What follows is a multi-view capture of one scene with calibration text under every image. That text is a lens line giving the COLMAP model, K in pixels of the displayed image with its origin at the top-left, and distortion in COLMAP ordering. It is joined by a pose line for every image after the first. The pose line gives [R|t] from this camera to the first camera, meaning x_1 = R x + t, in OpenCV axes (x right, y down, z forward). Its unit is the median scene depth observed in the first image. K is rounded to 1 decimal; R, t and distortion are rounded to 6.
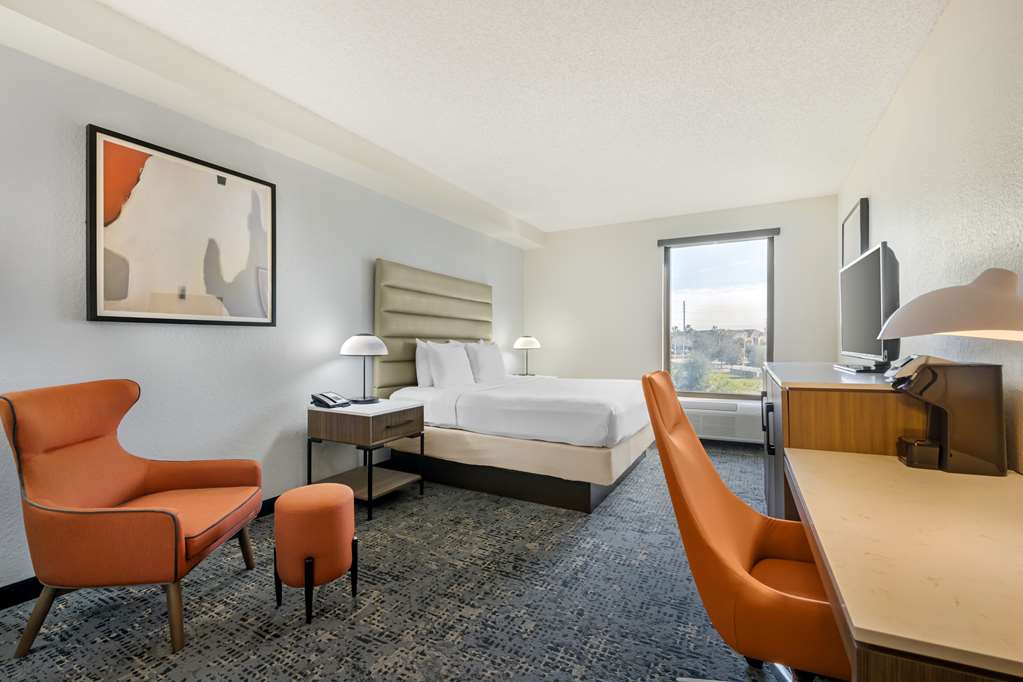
lens RADIAL K [[447.0, 0, 511.5], [0, 447.0, 341.0], [0, 0, 1]] dist [-0.000406, -0.000103]
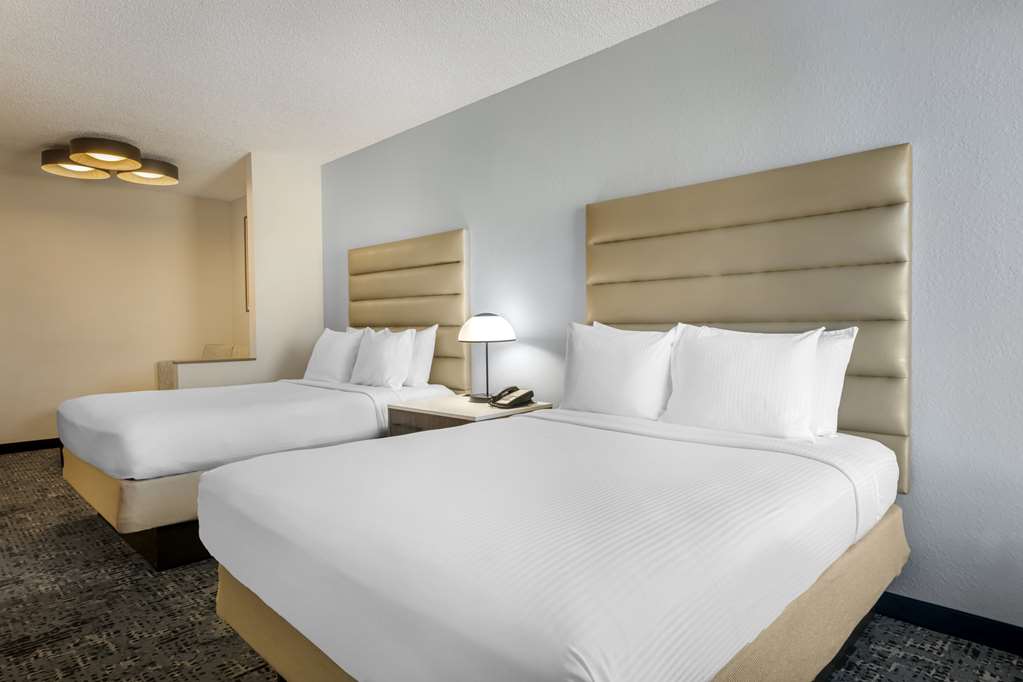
lens RADIAL K [[597.5, 0, 506.6], [0, 597.5, 352.8], [0, 0, 1]] dist [-0.004043, -0.000963]
pose [[0.286617, -0.048028, 0.956841, -1.087632], [0.011159, 0.998842, 0.046794, -0.003165], [-0.957980, -0.002735, 0.286821, -0.053032]]
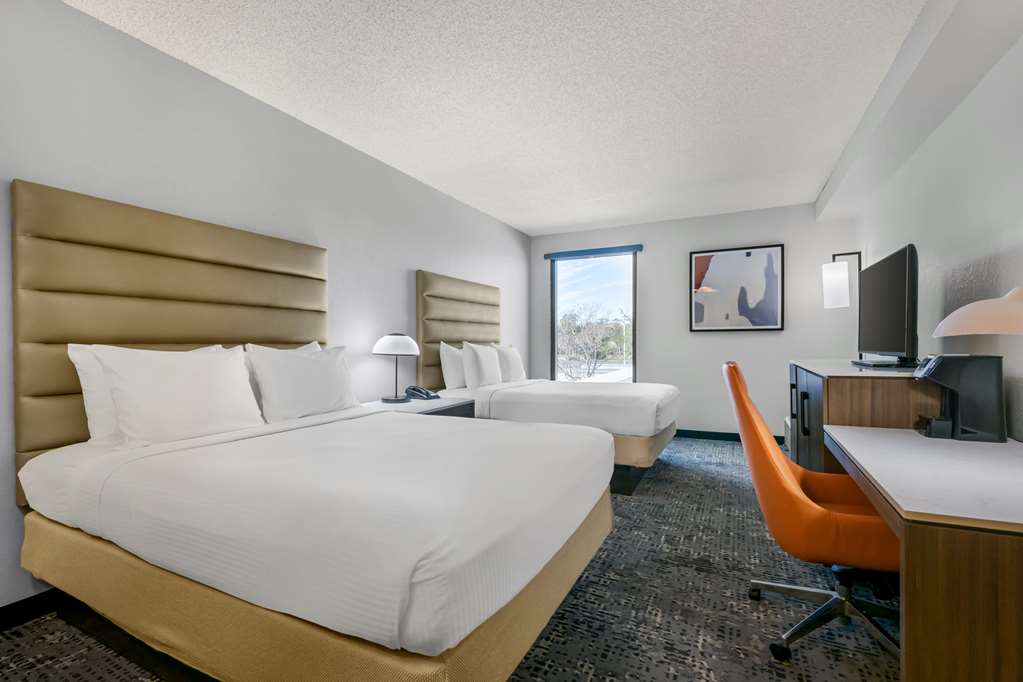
lens RADIAL K [[447.0, 0, 511.5], [0, 447.0, 341.0], [0, 0, 1]] dist [-0.000406, -0.000103]
pose [[-0.999761, 0.000236, -0.021839, 0.135449], [0.000280, 0.999998, -0.002042, -0.004079], [0.021838, -0.002047, -0.999759, 2.149883]]
